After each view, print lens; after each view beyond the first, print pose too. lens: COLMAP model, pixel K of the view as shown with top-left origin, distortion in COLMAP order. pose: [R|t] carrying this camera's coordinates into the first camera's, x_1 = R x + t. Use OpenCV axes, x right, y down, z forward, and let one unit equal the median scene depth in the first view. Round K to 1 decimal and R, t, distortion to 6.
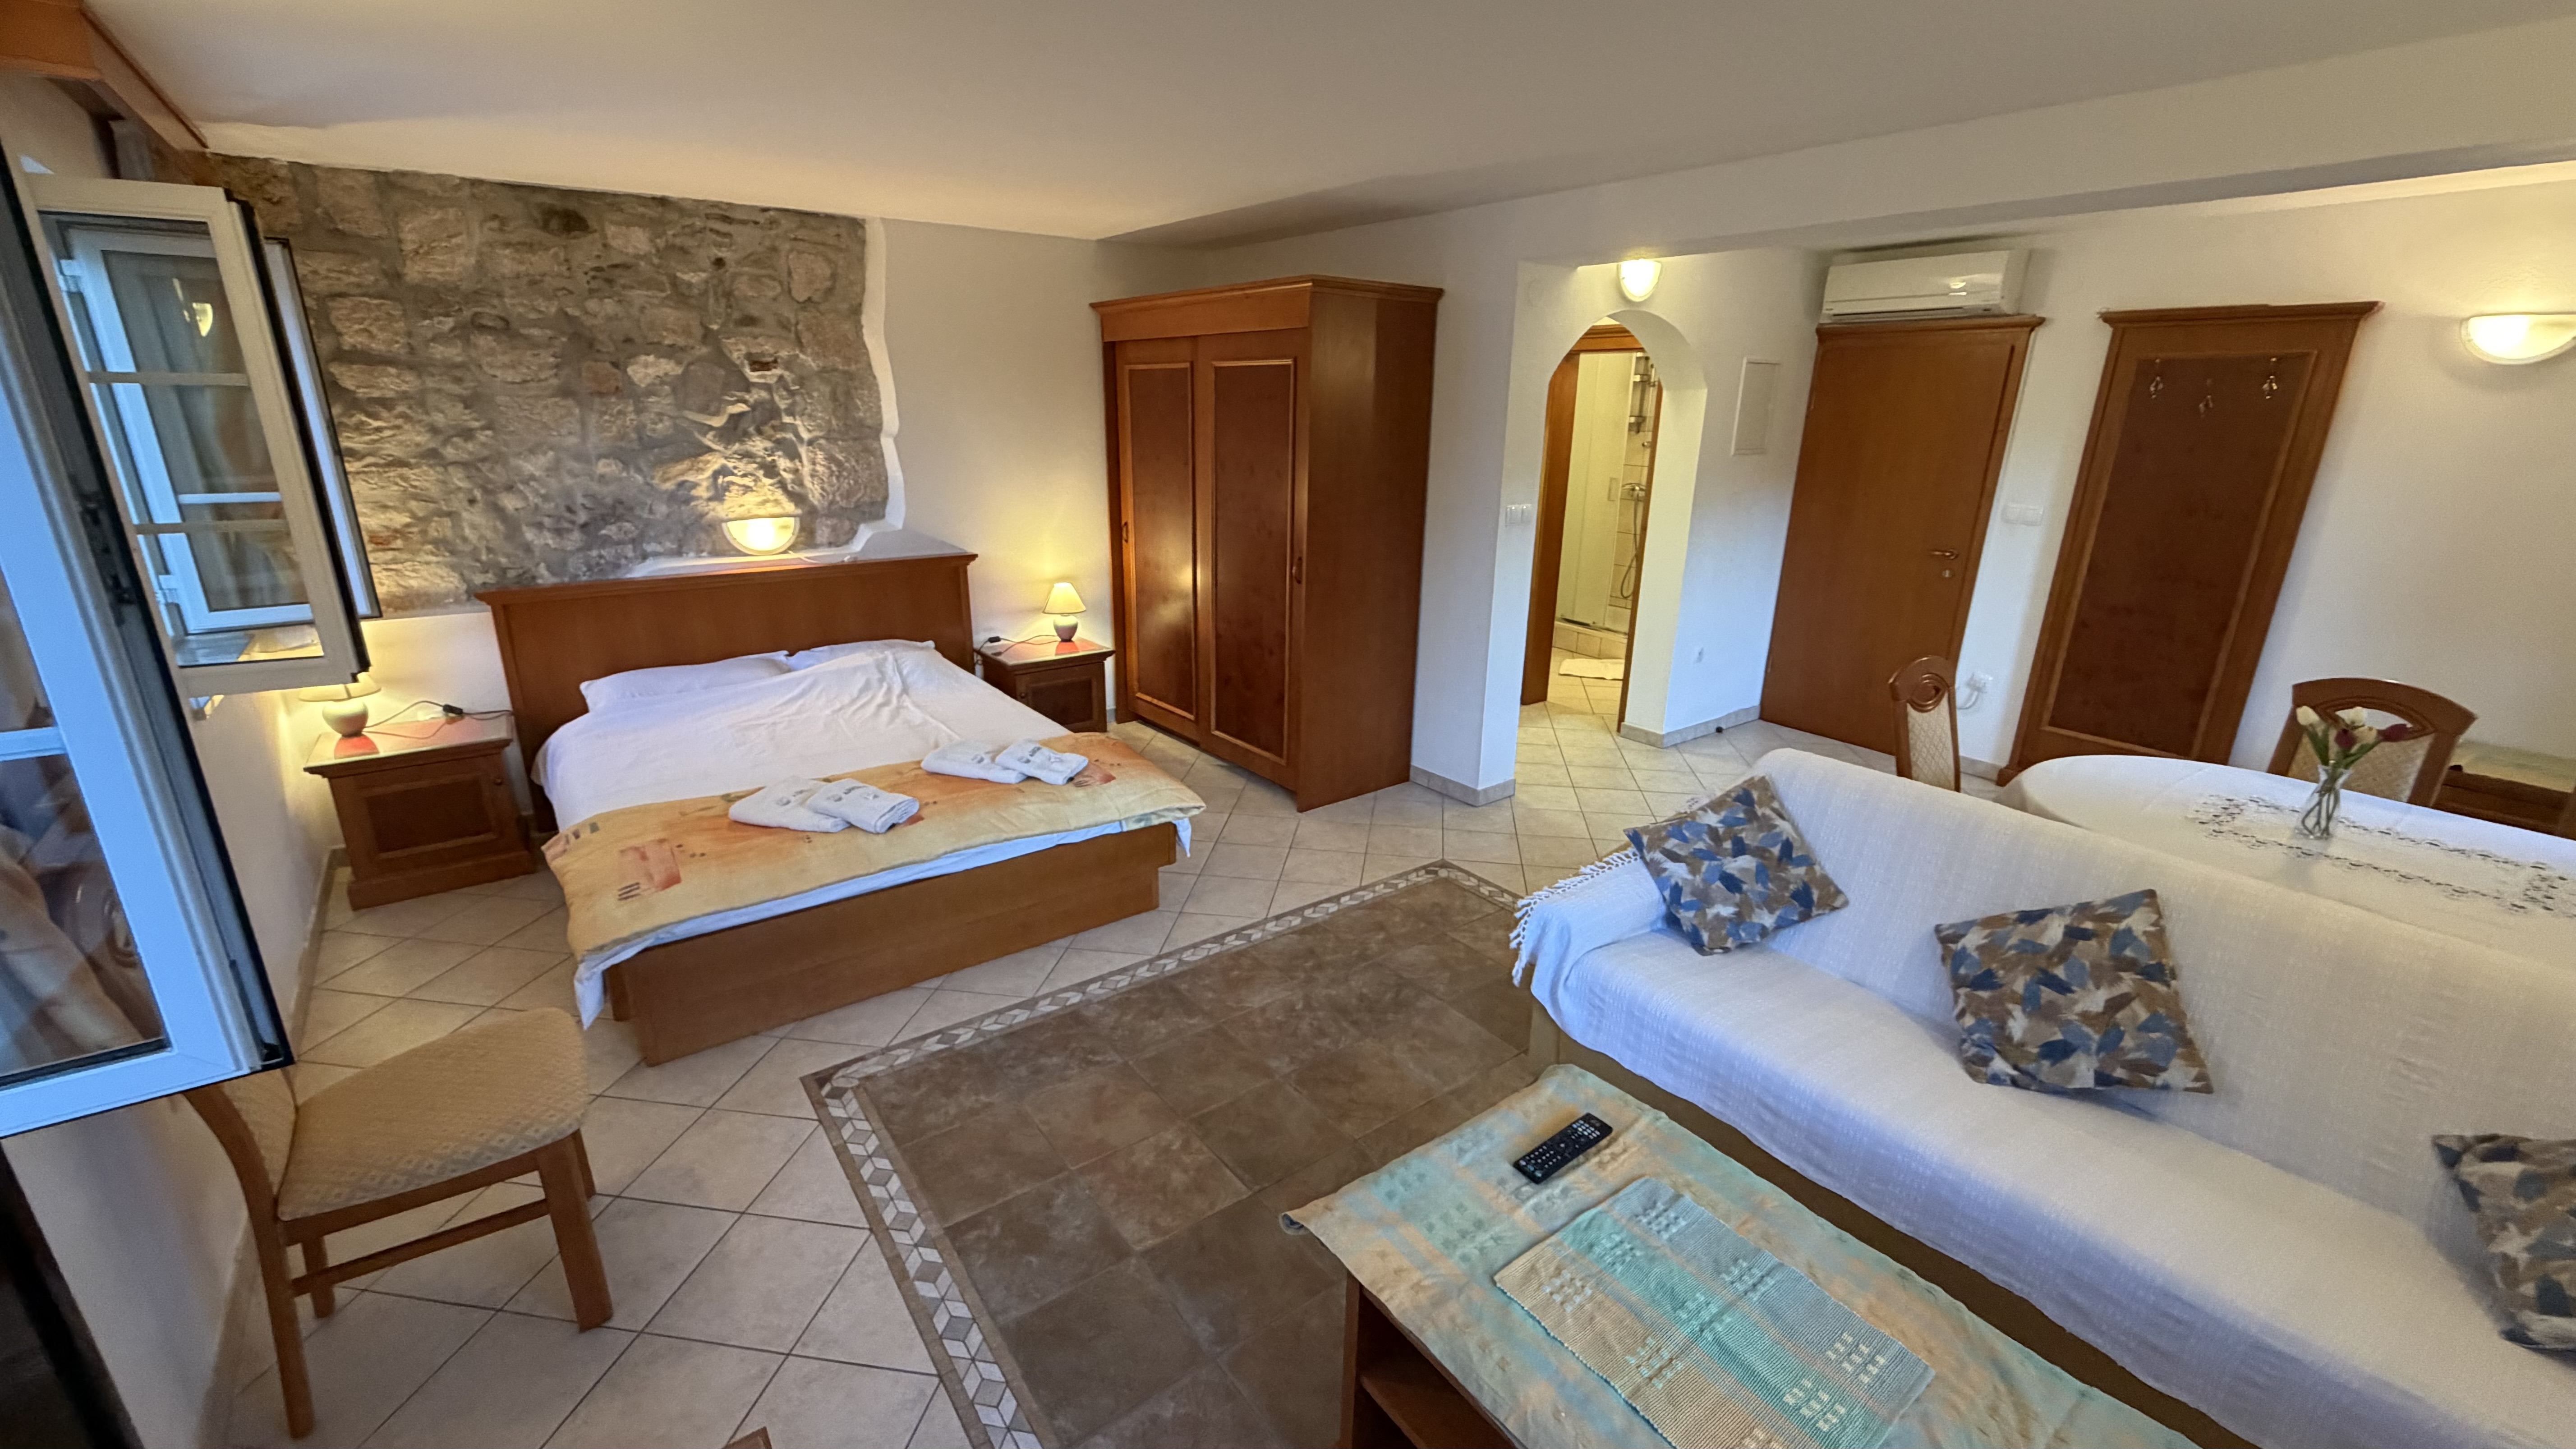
lens RADIAL K [[1025.0, 0, 1280.7], [0, 1025.0, 723.0], [0, 0, 1]] dist [-0.001681, 0.000610]
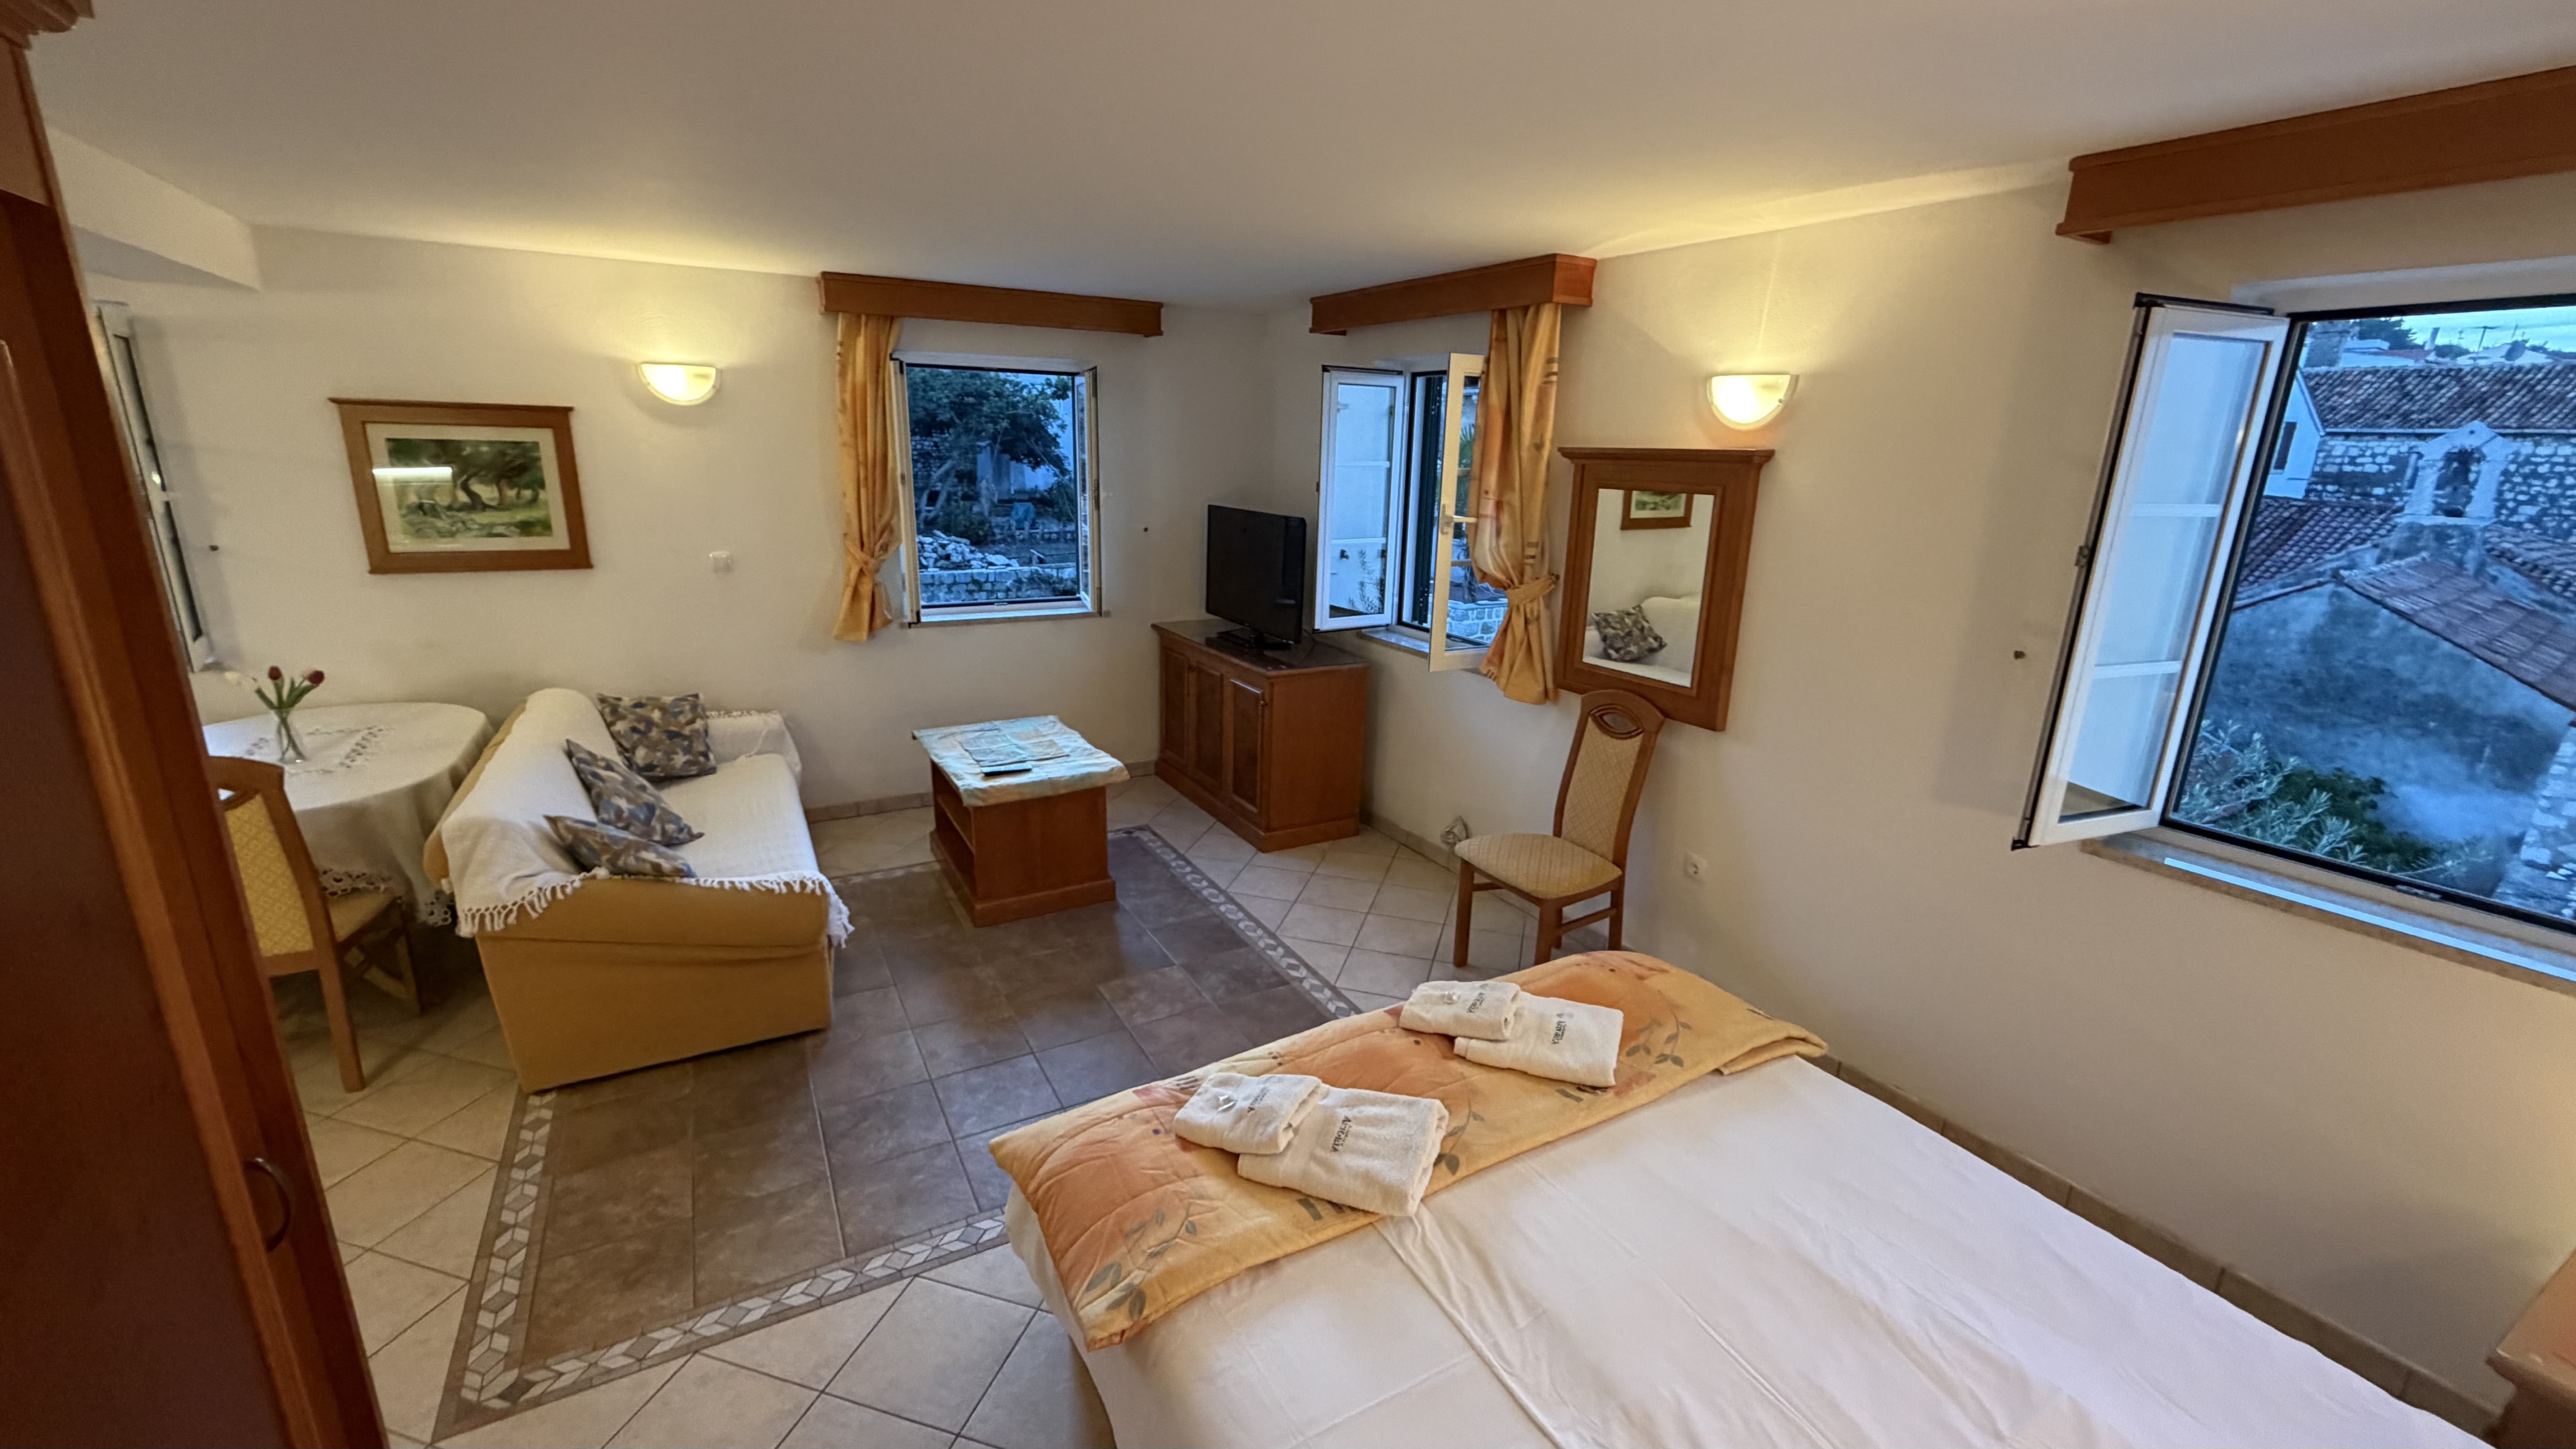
lens RADIAL K [[1025.0, 0, 1280.1], [0, 1025.0, 718.2], [0, 0, 1]] dist [-0.001681, 0.000610]
pose [[-0.990734, -0.070716, 0.115957, -0.266024], [0.002635, 0.843593, 0.536977, -0.411706], [-0.135794, 0.532306, -0.835590, 1.204970]]
